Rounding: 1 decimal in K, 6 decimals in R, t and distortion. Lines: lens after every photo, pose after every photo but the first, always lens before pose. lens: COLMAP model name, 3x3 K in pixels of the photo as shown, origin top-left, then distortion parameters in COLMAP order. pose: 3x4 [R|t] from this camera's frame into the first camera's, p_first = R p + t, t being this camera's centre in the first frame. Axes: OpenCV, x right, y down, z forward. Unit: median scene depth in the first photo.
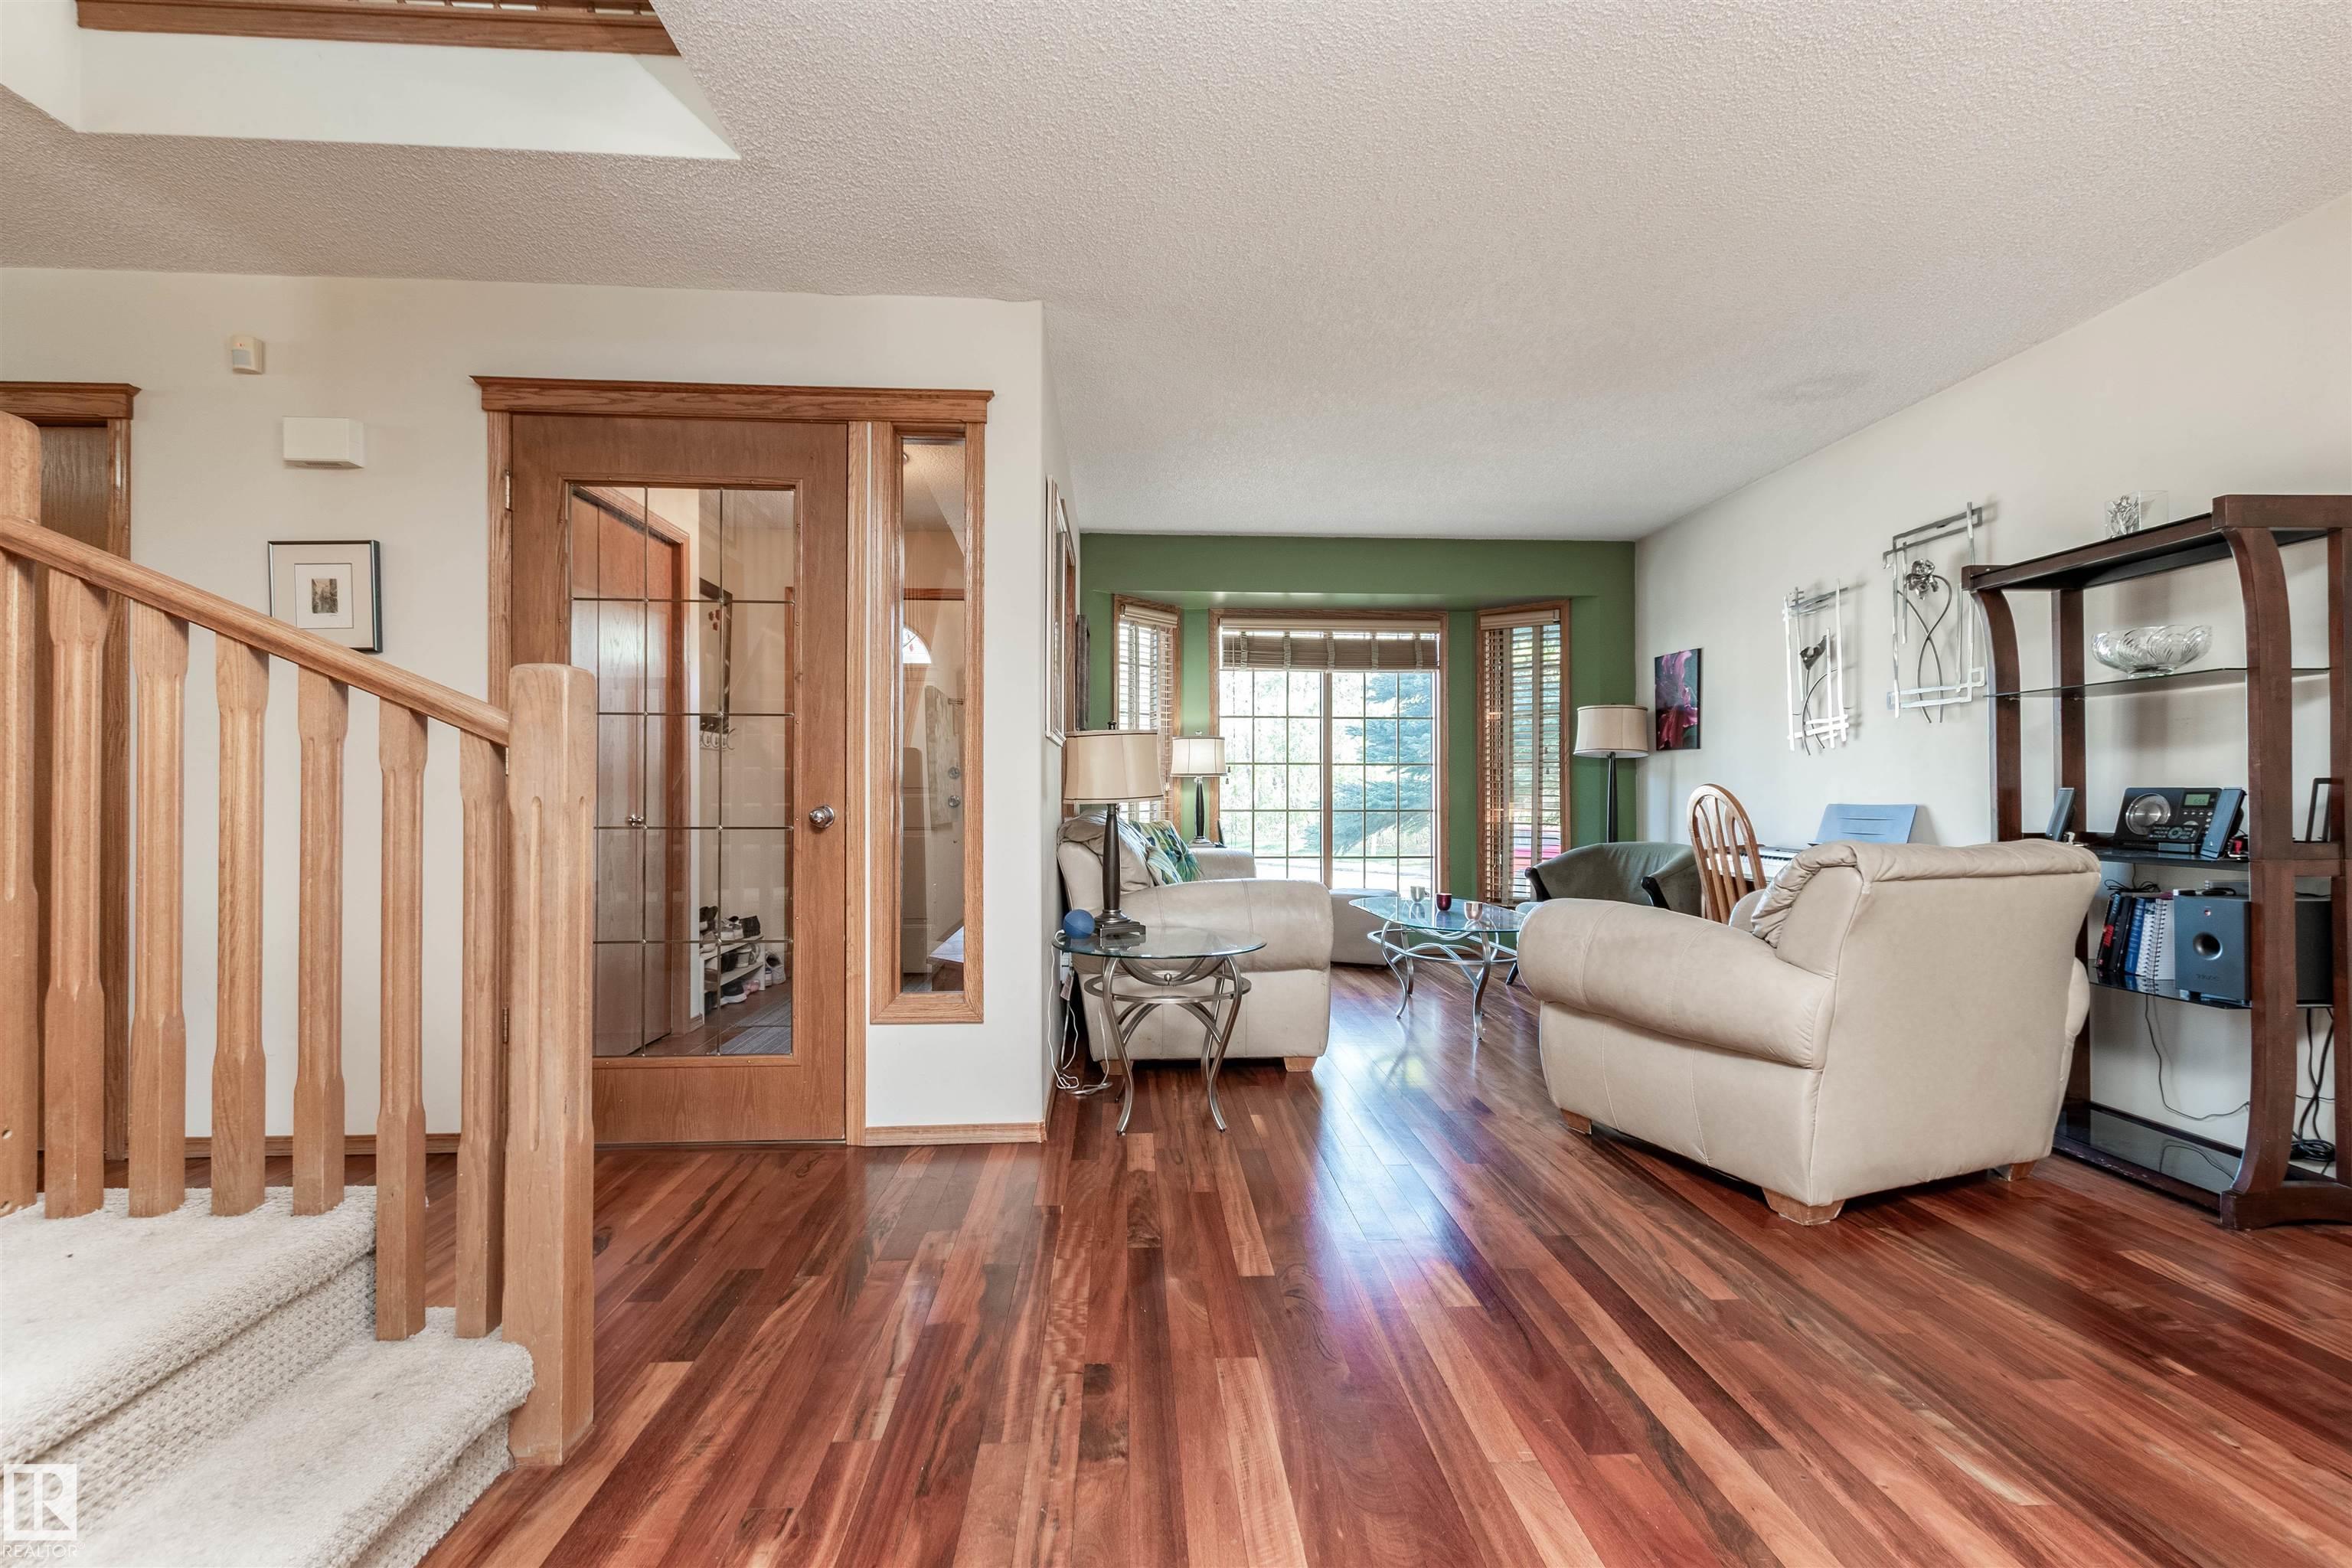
lens RADIAL K [[1029.4, 0, 1181.4], [0, 1029.4, 787.3], [0, 0, 1]] dist [0.002768, -0.001415]
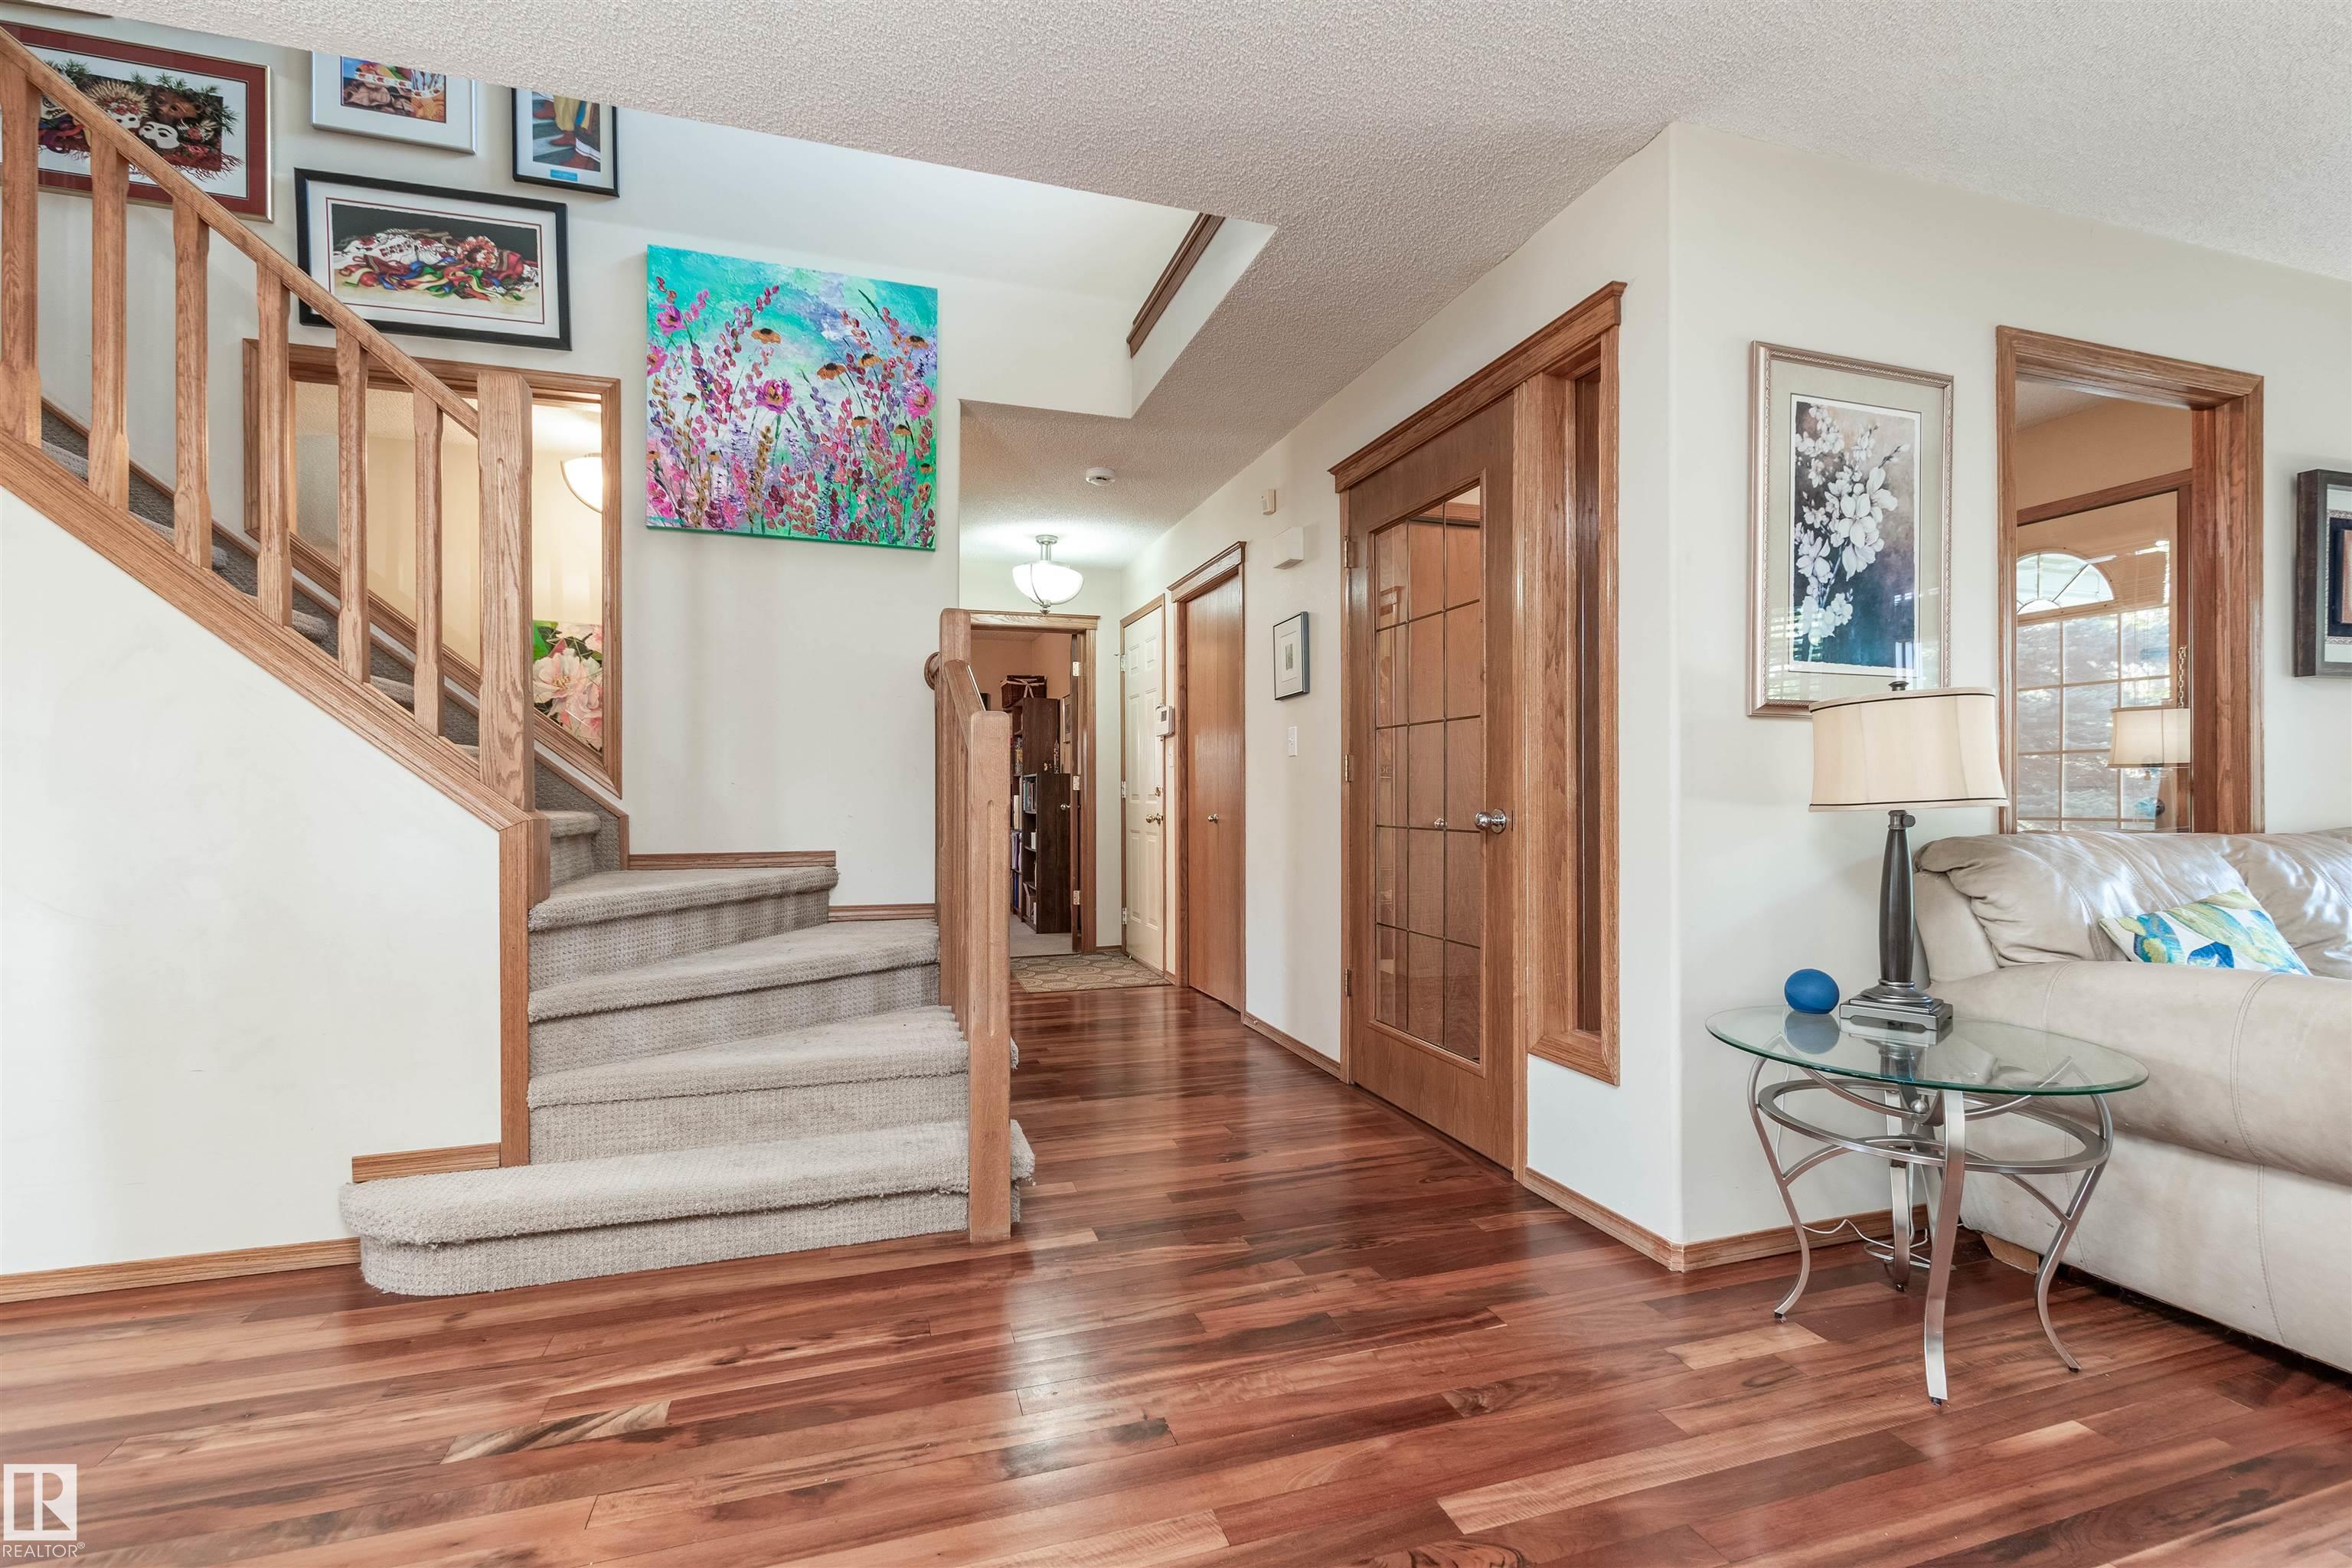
lens RADIAL K [[1034.7, 0, 1178.9], [0, 1034.7, 793.4], [0, 0, 1]] dist [-0.000243, -0.001060]
pose [[0.252614, -0.001724, -0.967566, 0.411672], [0.006303, 0.999980, -0.000136, 0.001267], [0.967547, -0.006064, 0.252620, 0.399631]]
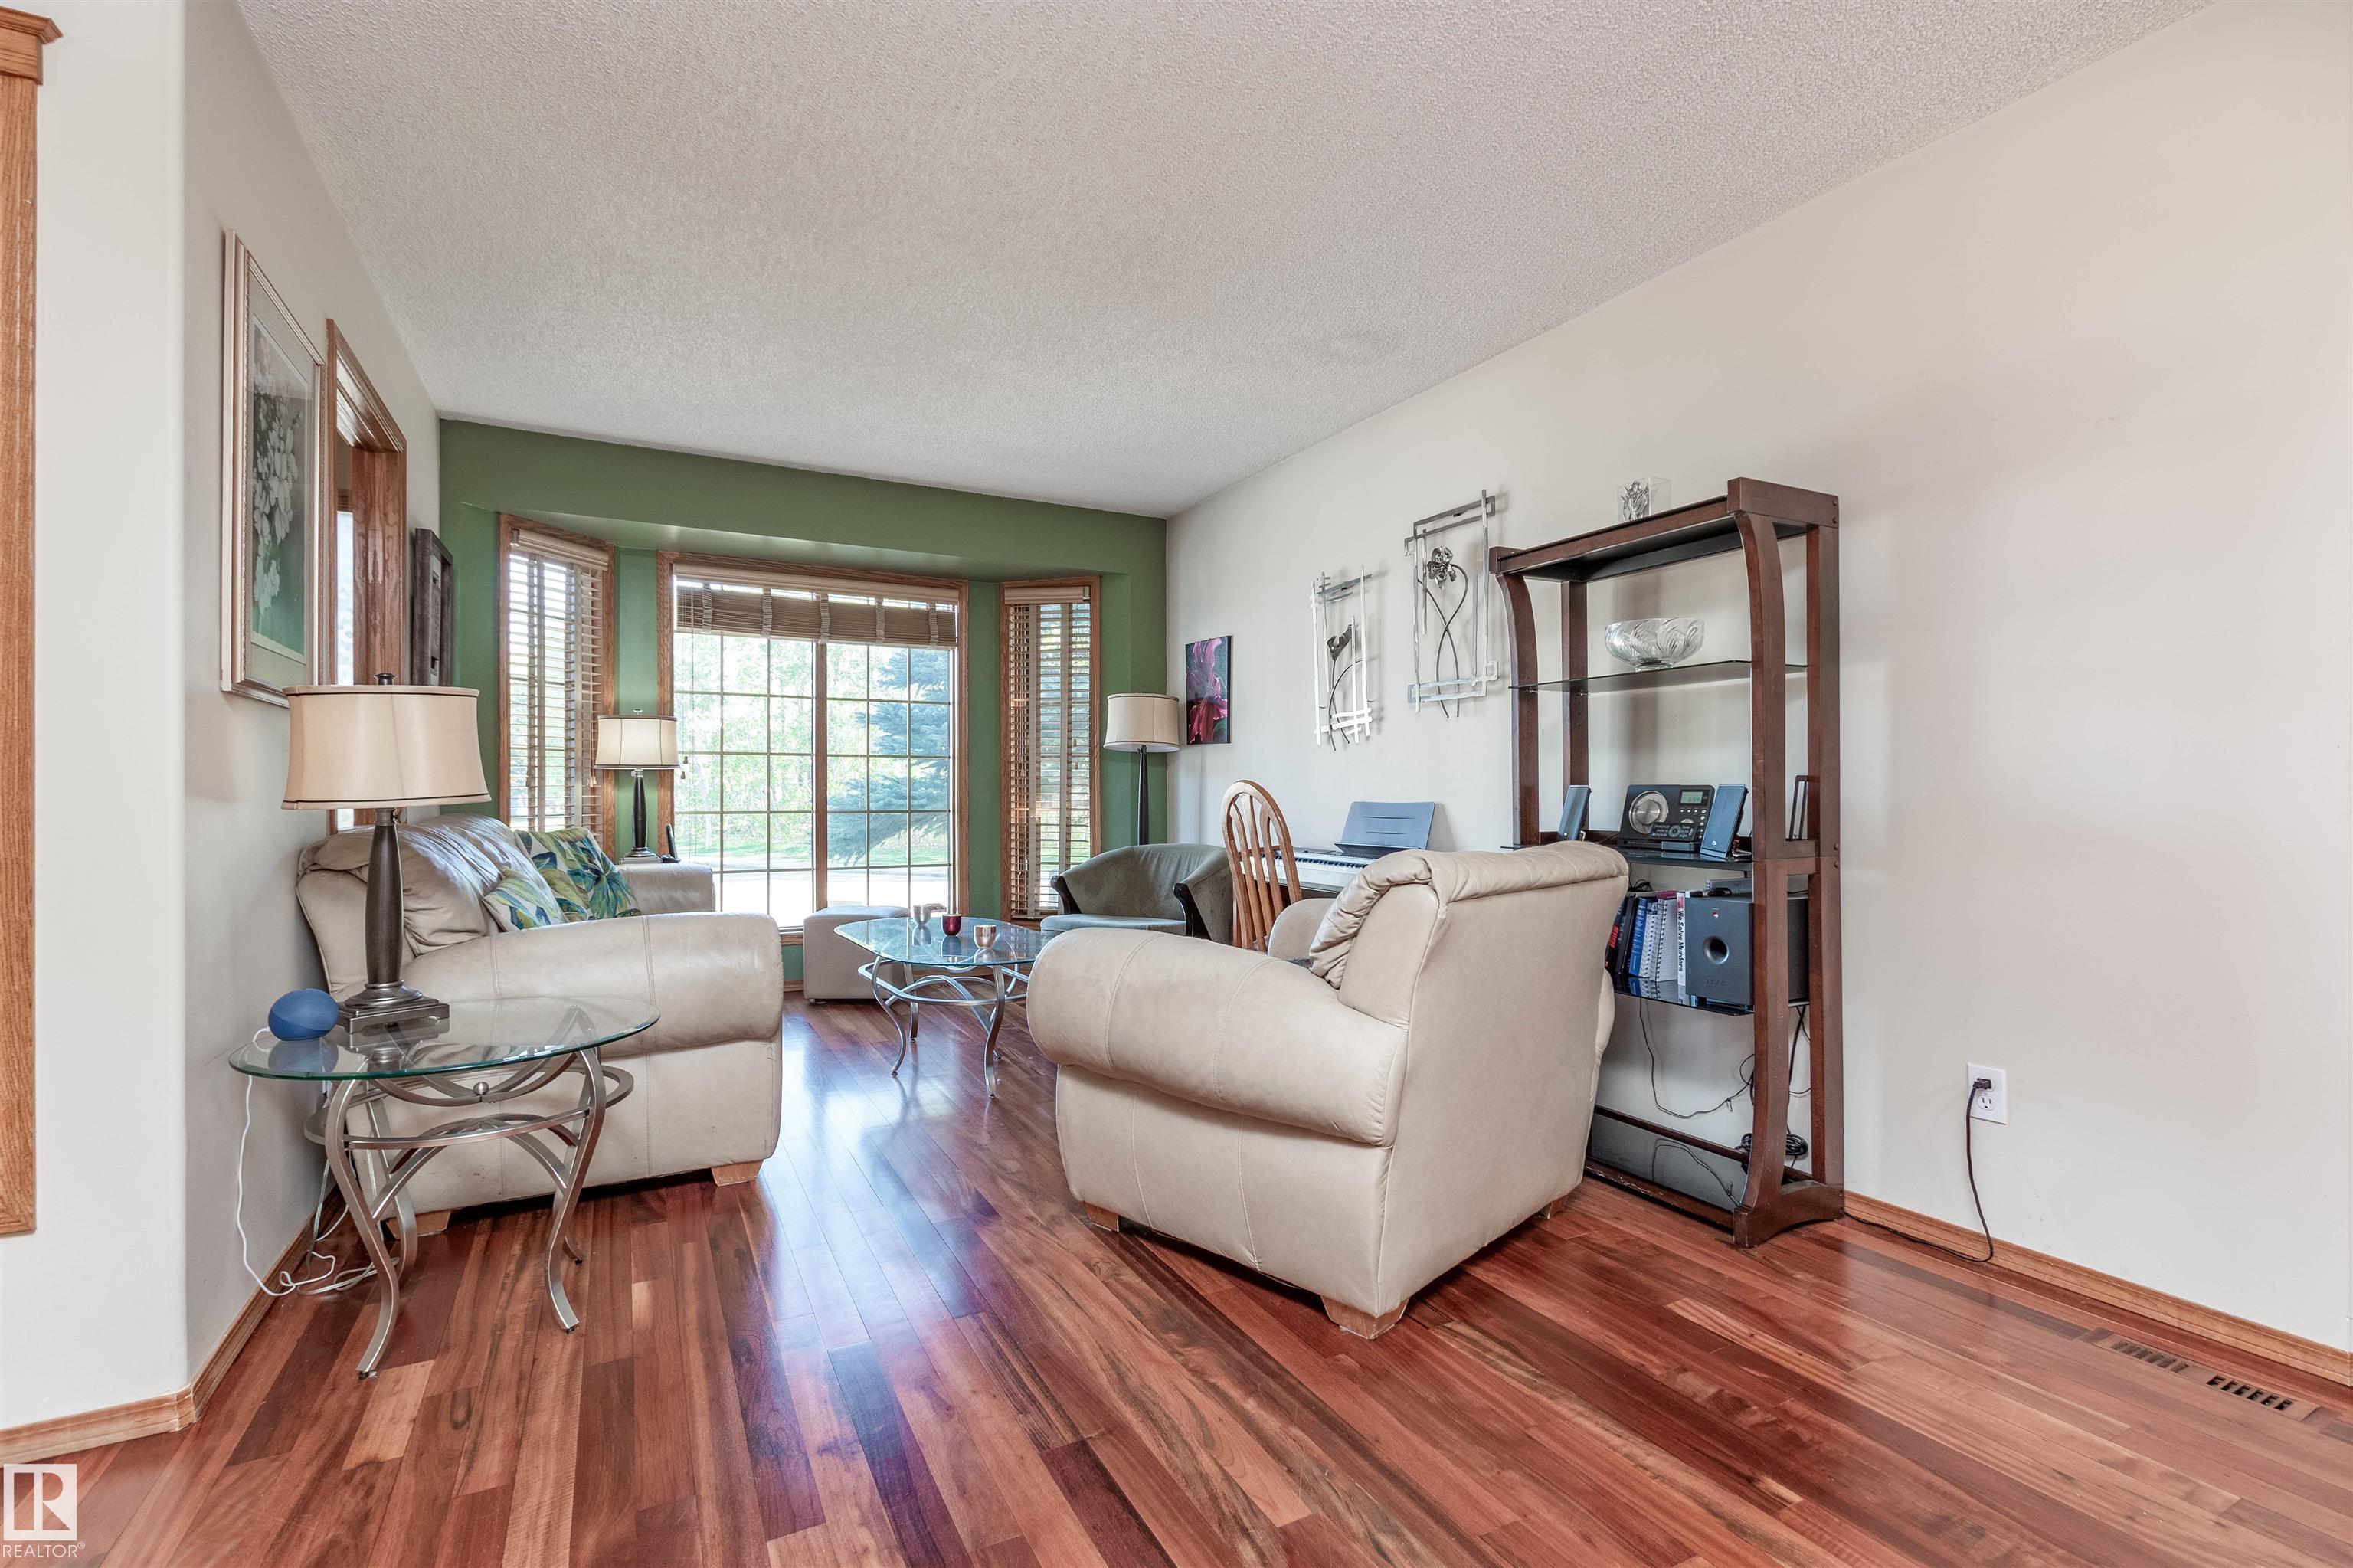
lens RADIAL K [[1060.2, 0, 1188.7], [0, 1060.2, 779.2], [0, 0, 1]] dist [0.001414, -0.000409]
pose [[0.904703, 0.003645, 0.426028, 0.090068], [-0.001547, 0.999985, -0.005269, 0.000738], [-0.426041, 0.004107, 0.904695, 0.219314]]
